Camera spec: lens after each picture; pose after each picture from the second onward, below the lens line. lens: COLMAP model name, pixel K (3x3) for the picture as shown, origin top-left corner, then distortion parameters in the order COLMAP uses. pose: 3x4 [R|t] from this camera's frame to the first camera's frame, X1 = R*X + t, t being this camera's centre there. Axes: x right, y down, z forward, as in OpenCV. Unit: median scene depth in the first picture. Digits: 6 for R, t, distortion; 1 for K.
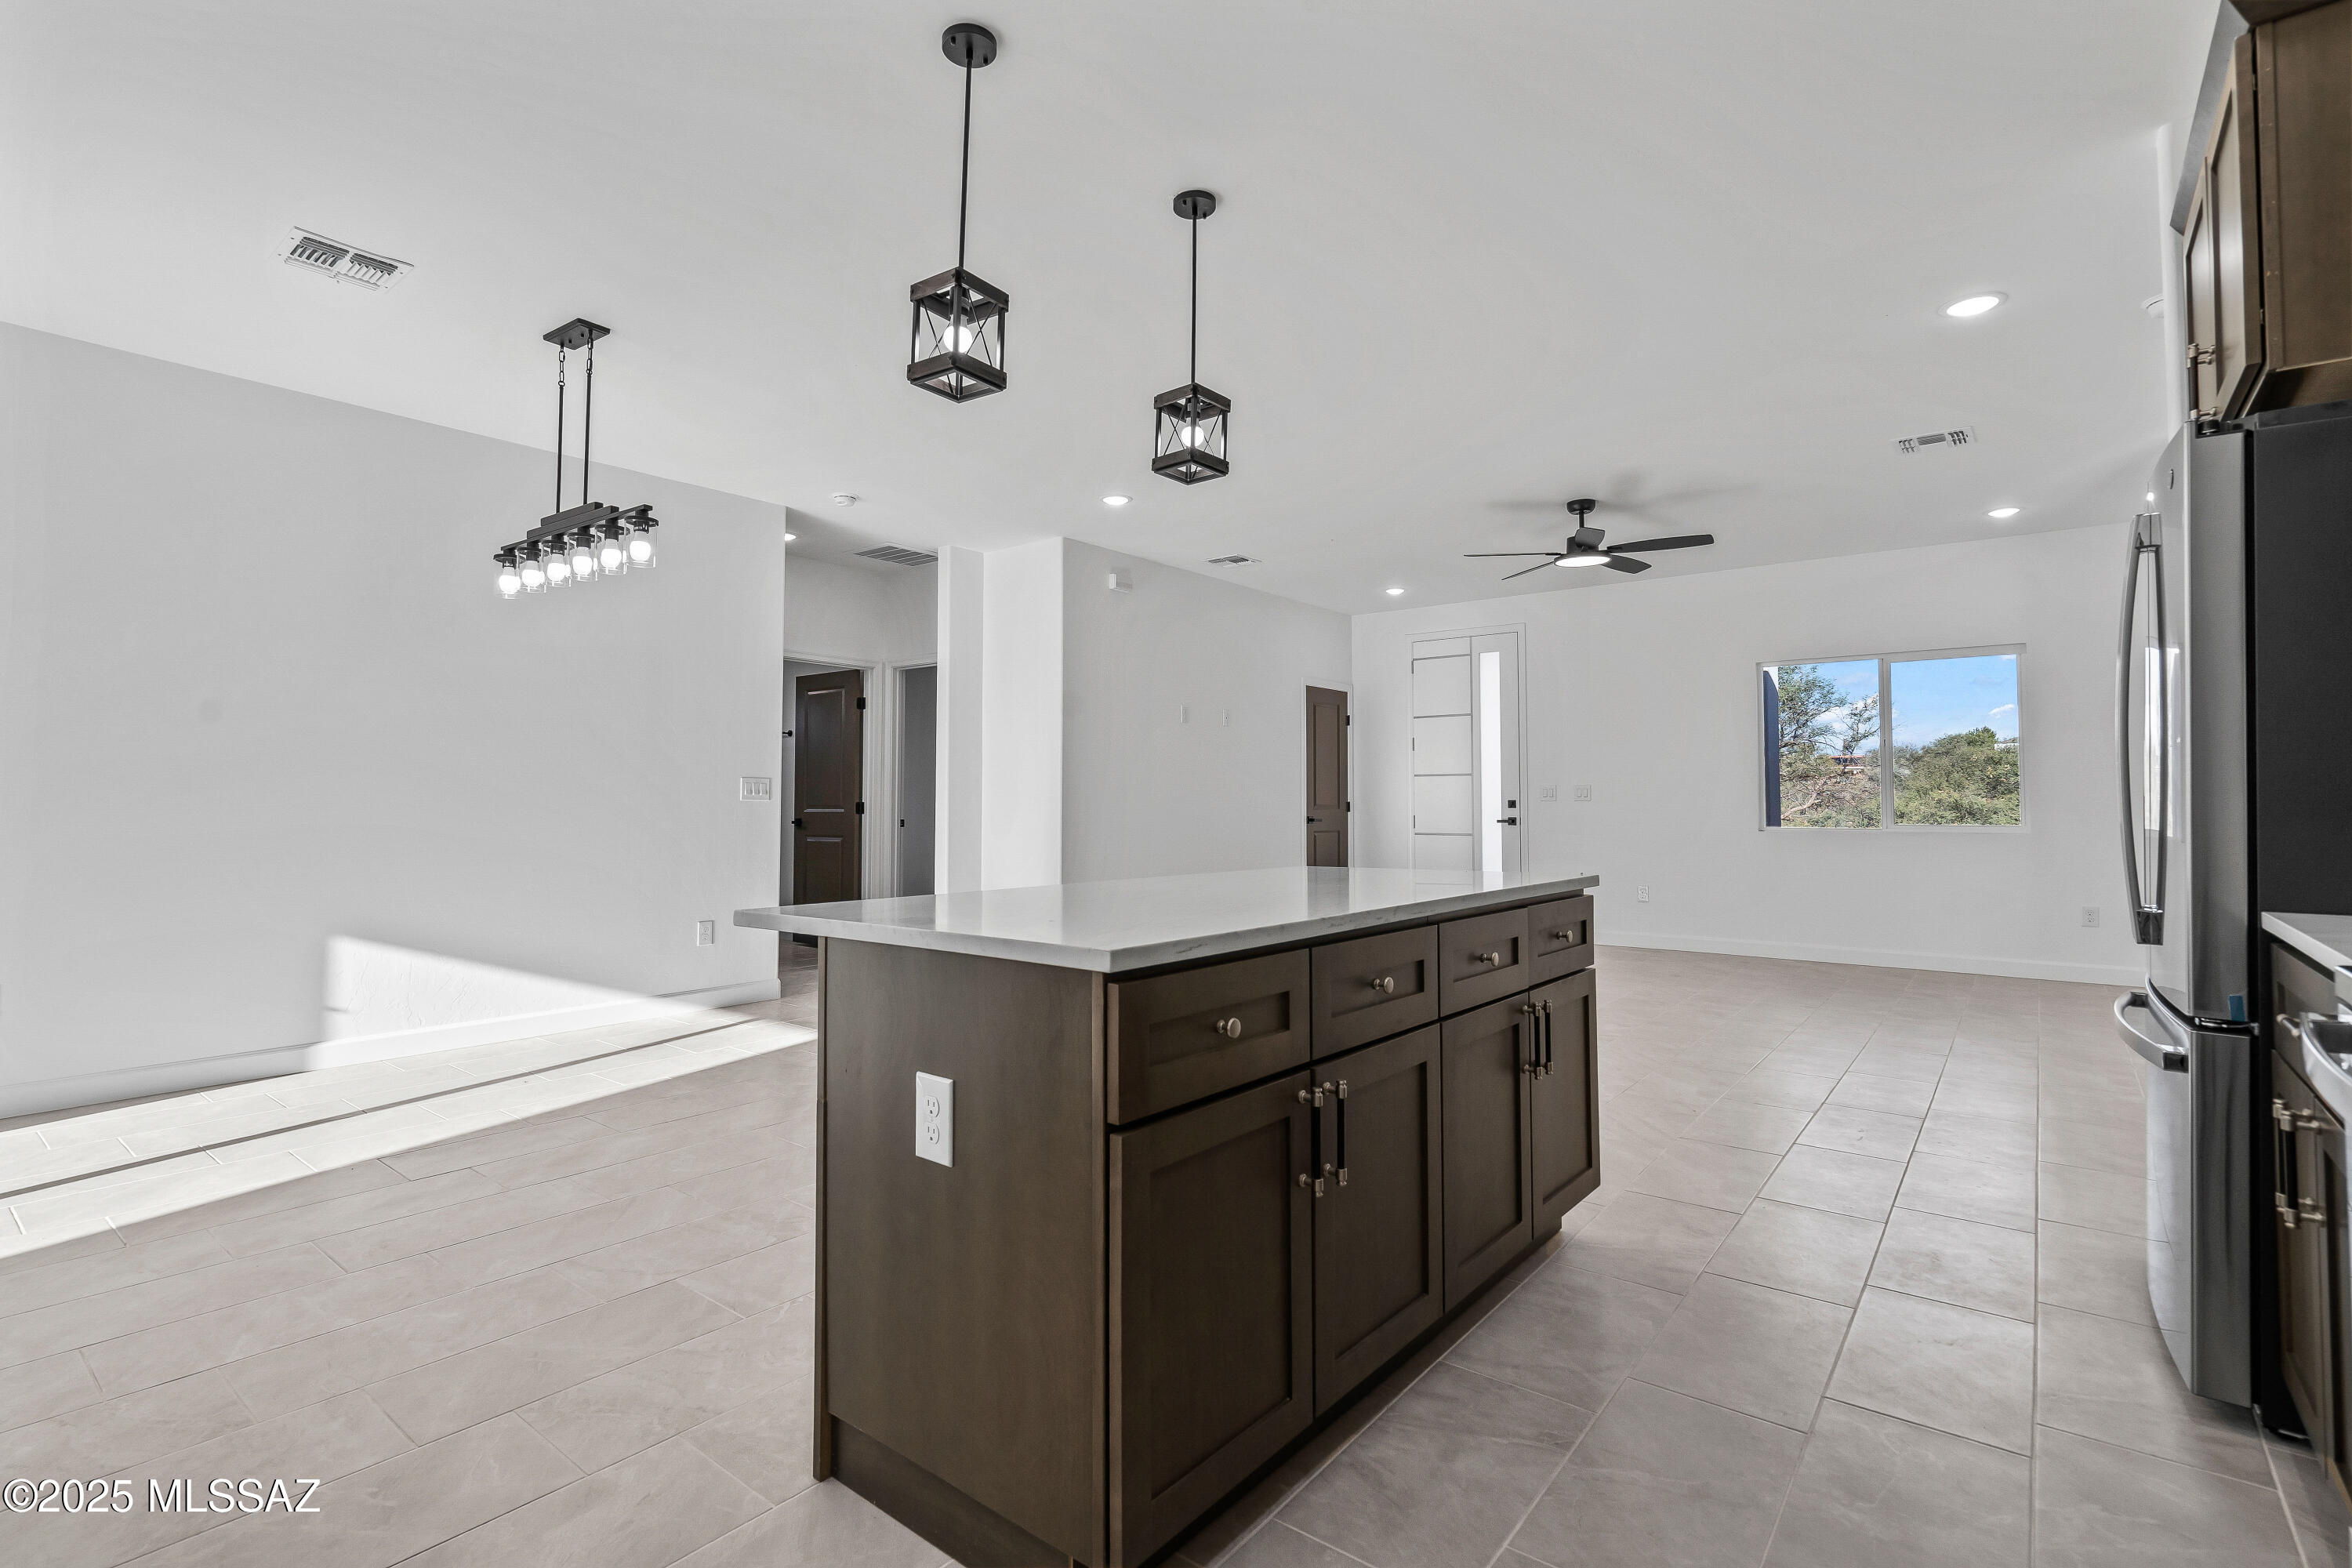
lens RADIAL K [[1077.6, 0, 1151.7], [0, 1077.6, 781.4], [0, 0, 1]] dist [-0.005428, 0.002289]
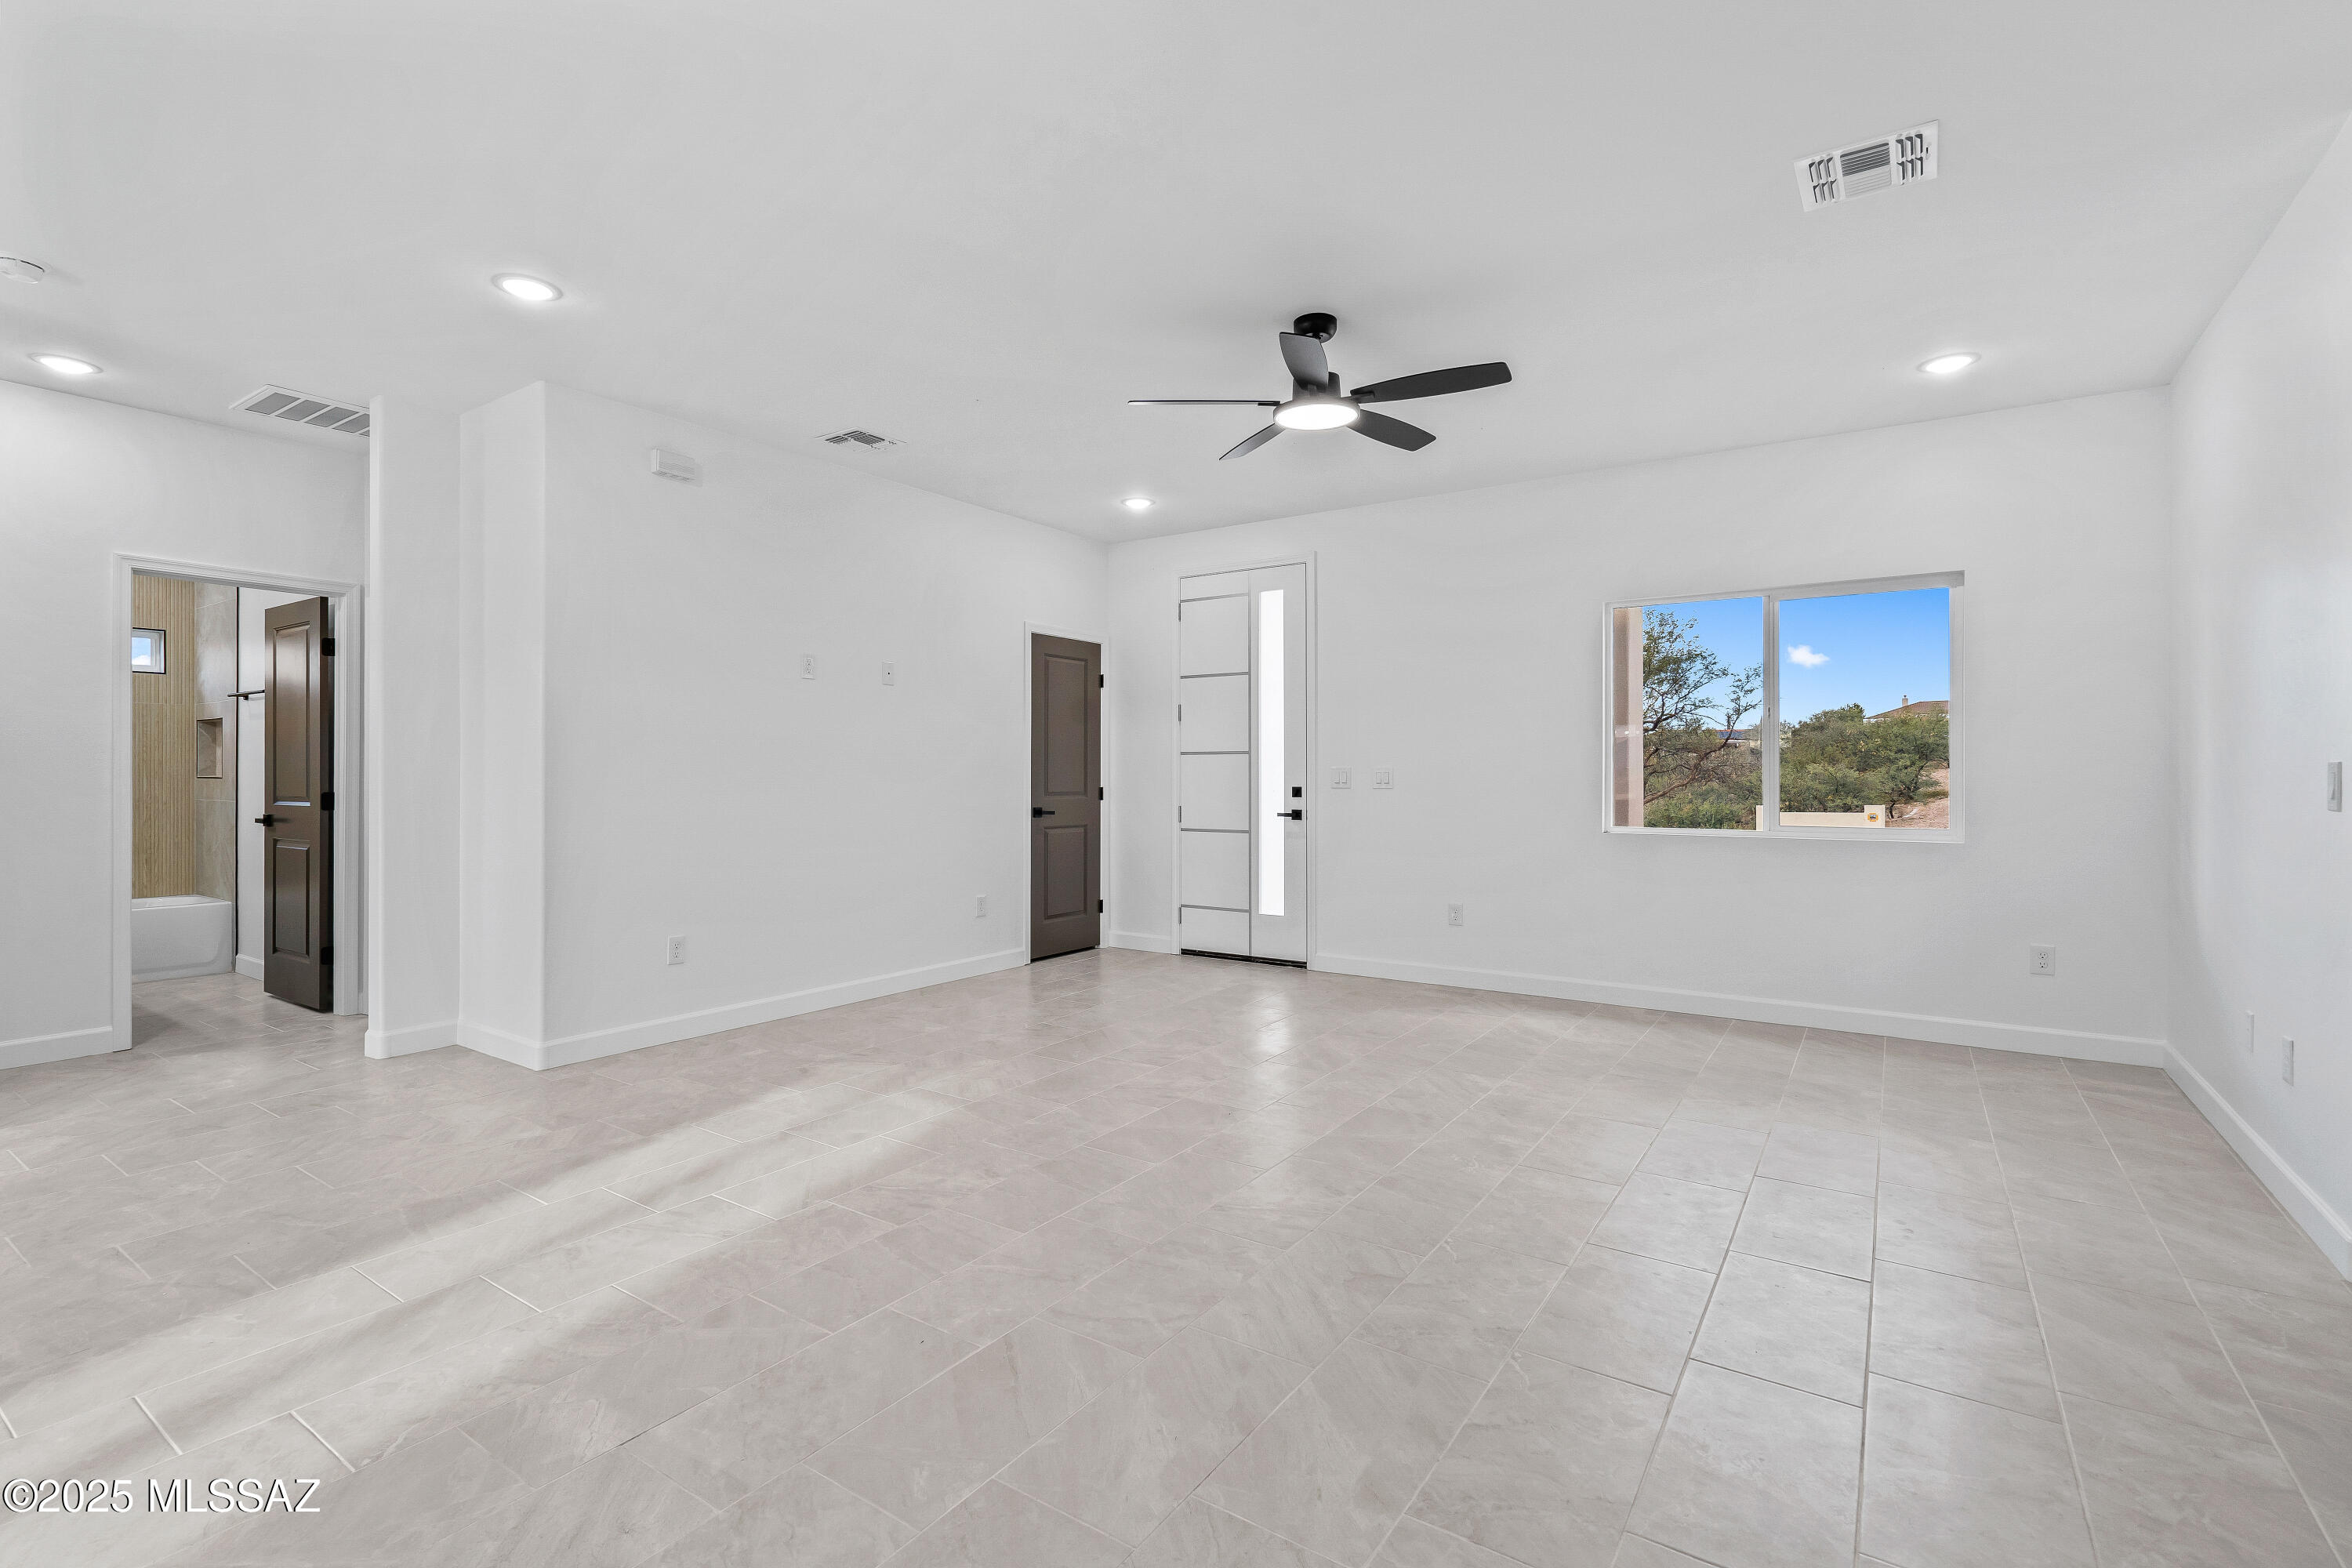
lens RADIAL K [[1077.6, 0, 1147.2], [0, 1077.6, 755.0], [0, 0, 1]] dist [-0.005428, 0.002289]
pose [[0.997016, 0.002606, 0.077153, 0.163891], [-0.002762, 0.999994, 0.001918, -0.005731], [-0.077147, -0.002126, 0.997017, 0.248117]]
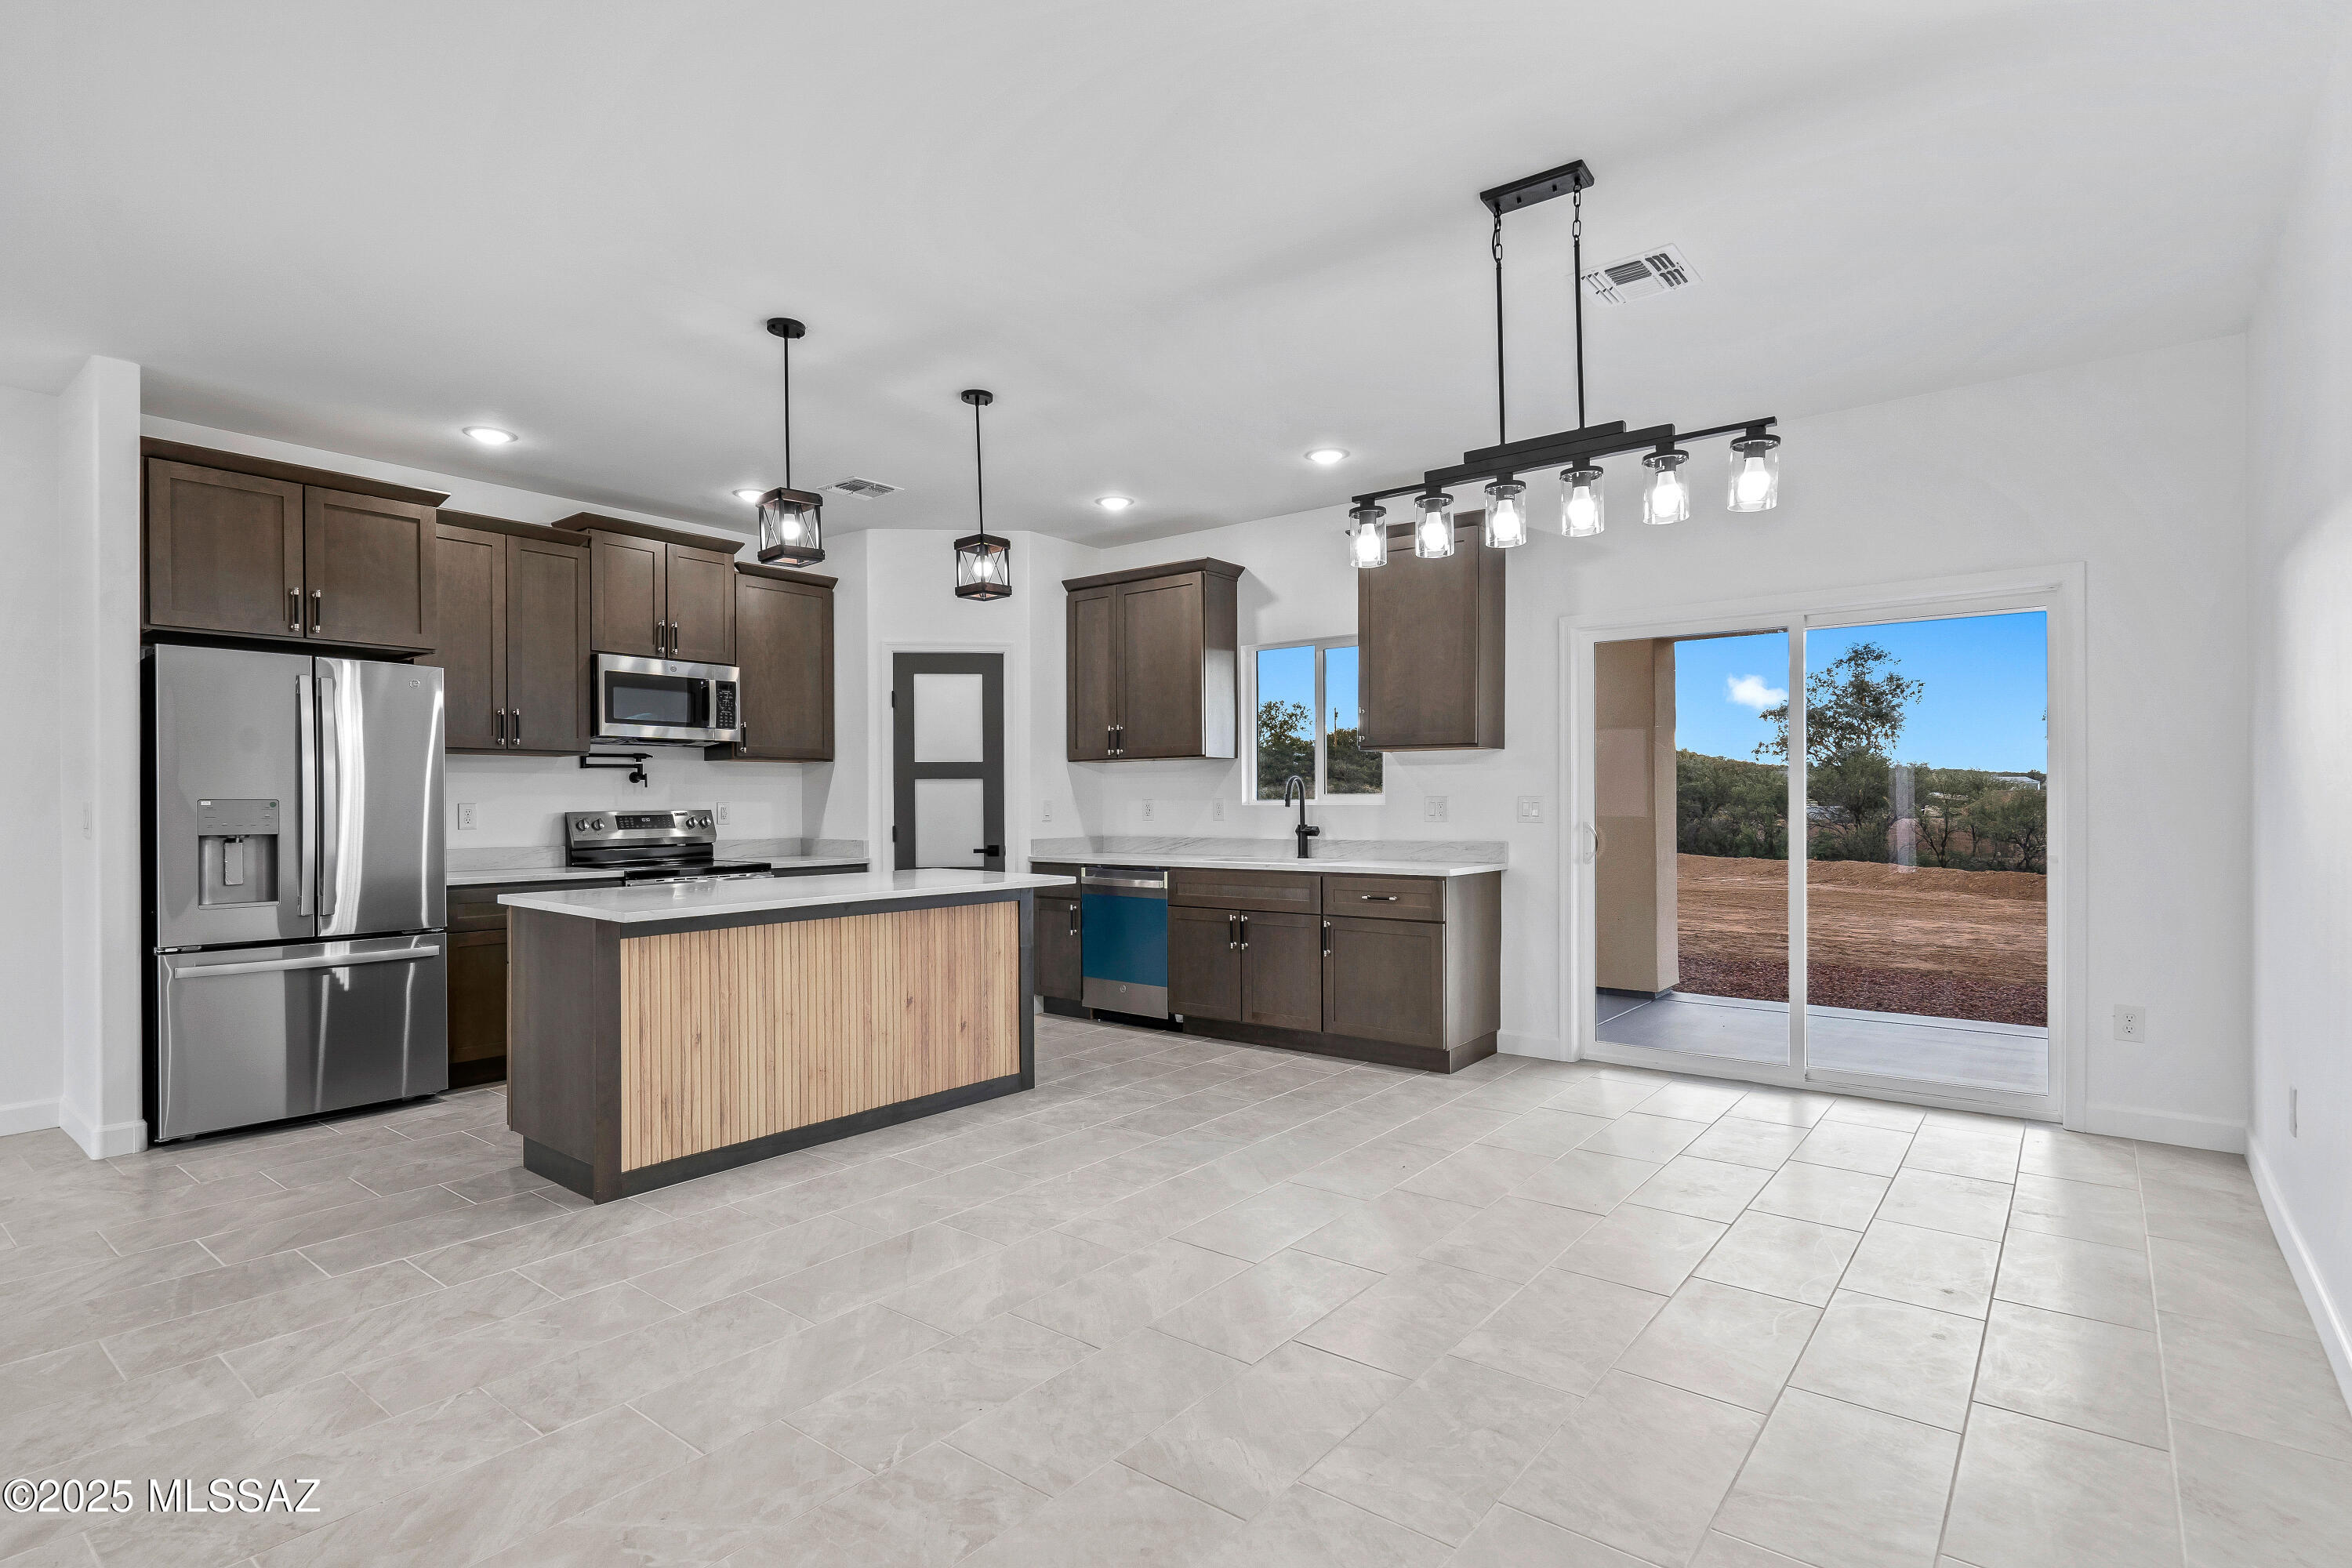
lens RADIAL K [[1165.9, 0, 1168.3], [0, 1165.9, 805.2], [0, 0, 1]] dist [-0.004531, 0.004428]
pose [[-0.999878, 0.005592, -0.014555, -0.116164], [0.005833, 0.999846, -0.016561, 0.001734], [0.014460, -0.016644, -0.999757, 0.719560]]
